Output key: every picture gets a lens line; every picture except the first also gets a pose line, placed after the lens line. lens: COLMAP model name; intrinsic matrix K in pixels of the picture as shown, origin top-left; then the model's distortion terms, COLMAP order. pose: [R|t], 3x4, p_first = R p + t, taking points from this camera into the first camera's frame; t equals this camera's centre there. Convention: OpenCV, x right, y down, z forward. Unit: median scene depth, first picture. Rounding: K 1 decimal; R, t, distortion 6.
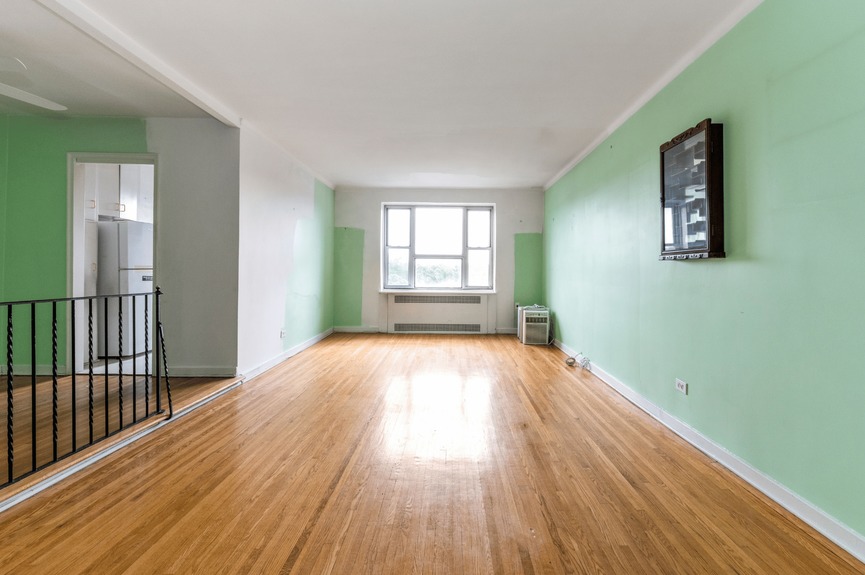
lens RADIAL K [[382.2, 0, 455.6], [0, 382.2, 270.8], [0, 0, 1]] dist [-0.000048, -0.000712]
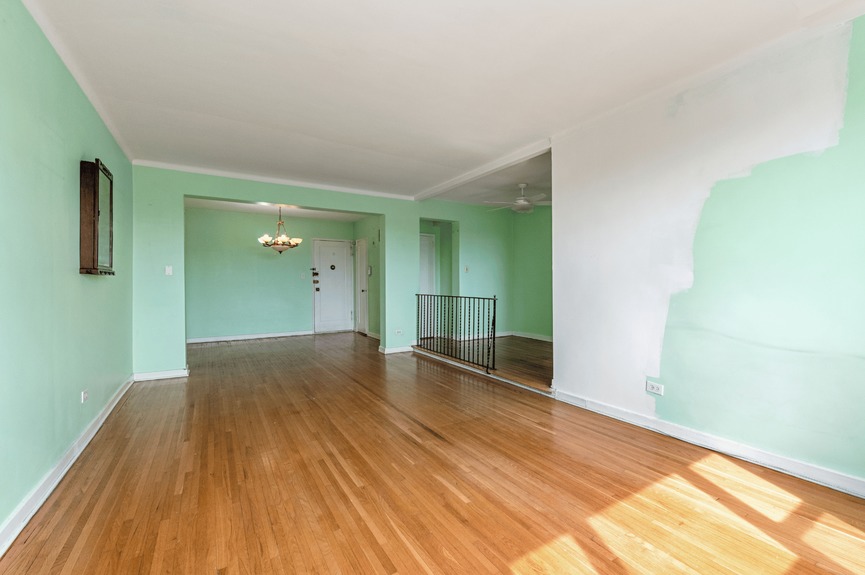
lens RADIAL K [[376.3, 0, 437.9], [0, 376.3, 279.3], [0, 0, 1]] dist [-0.000134, -0.000084]
pose [[-0.860844, -0.013688, -0.508684, 0.166138], [-0.006040, 0.999843, -0.016683, 0.000472], [0.508832, -0.011289, -0.860792, 1.372691]]
